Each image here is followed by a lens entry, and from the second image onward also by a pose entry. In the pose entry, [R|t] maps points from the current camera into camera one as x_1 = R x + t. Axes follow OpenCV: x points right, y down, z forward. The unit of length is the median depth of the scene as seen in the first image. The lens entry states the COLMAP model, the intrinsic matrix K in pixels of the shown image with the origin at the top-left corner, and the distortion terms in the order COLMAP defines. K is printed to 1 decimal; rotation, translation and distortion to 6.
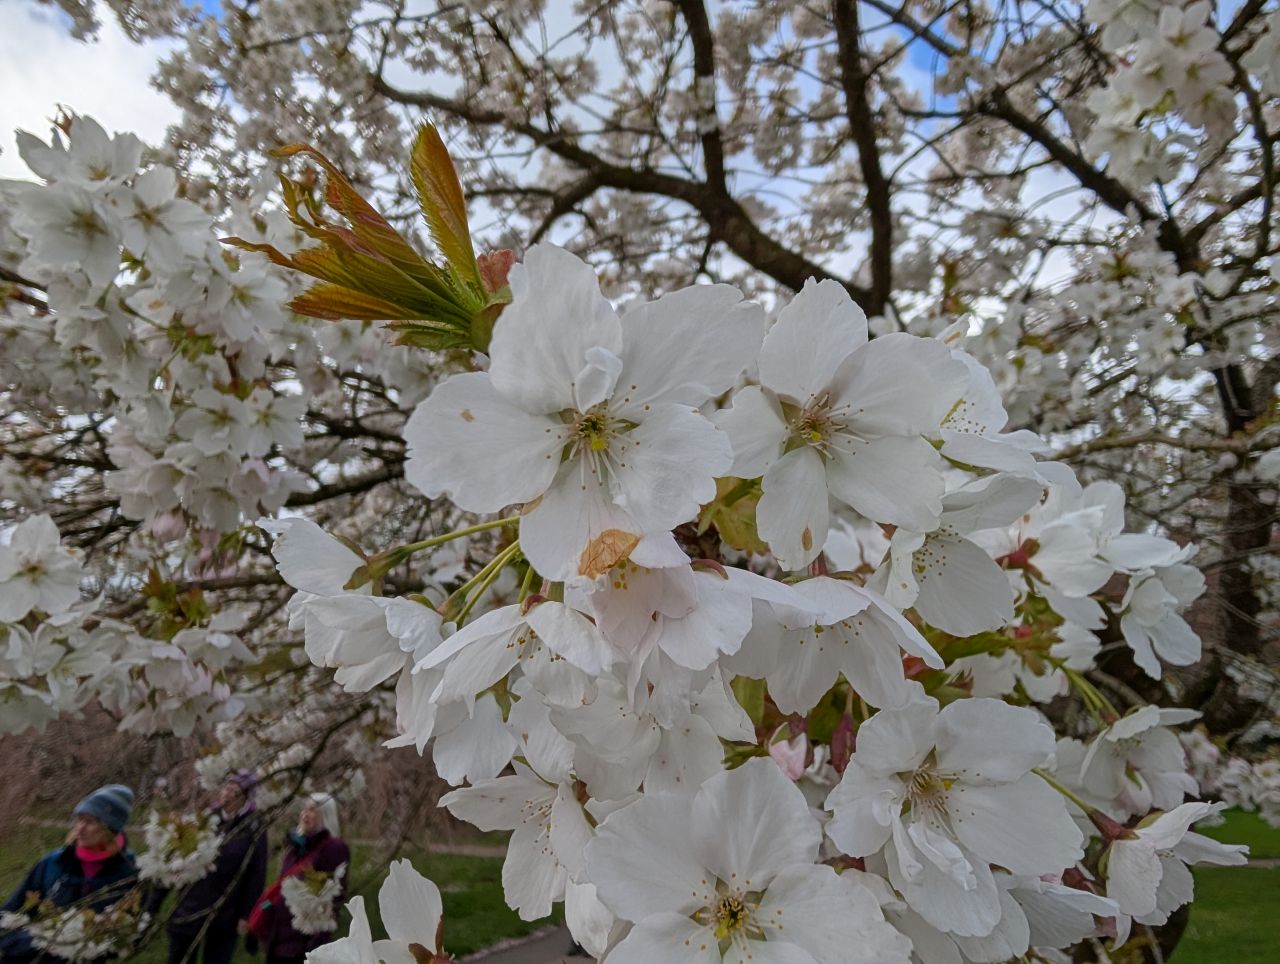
lens RADIAL K [[454.6, 0, 640.0], [0, 454.6, 482.0], [0, 0, 1]] dist [-0.020427, 0.001859]
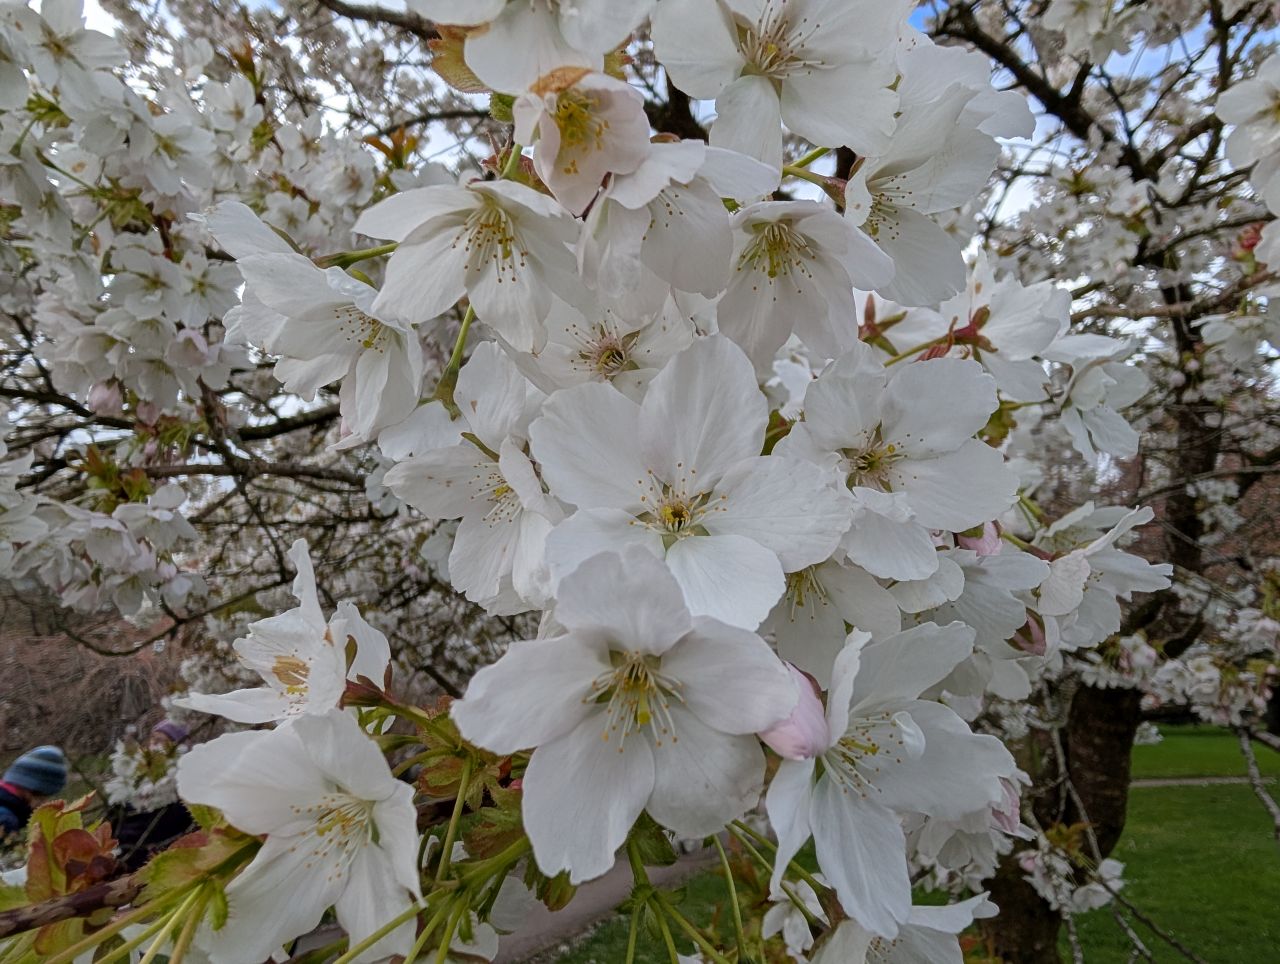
lens RADIAL K [[444.5, 0, 690.2], [0, 444.5, 725.2], [0, 0, 1]] dist [-0.021598, 0.001263]
pose [[0.999485, -0.010948, 0.030165, 0.158974], [0.008952, 0.997809, 0.065545, 0.648802], [-0.030816, -0.065241, 0.997394, -0.008937]]
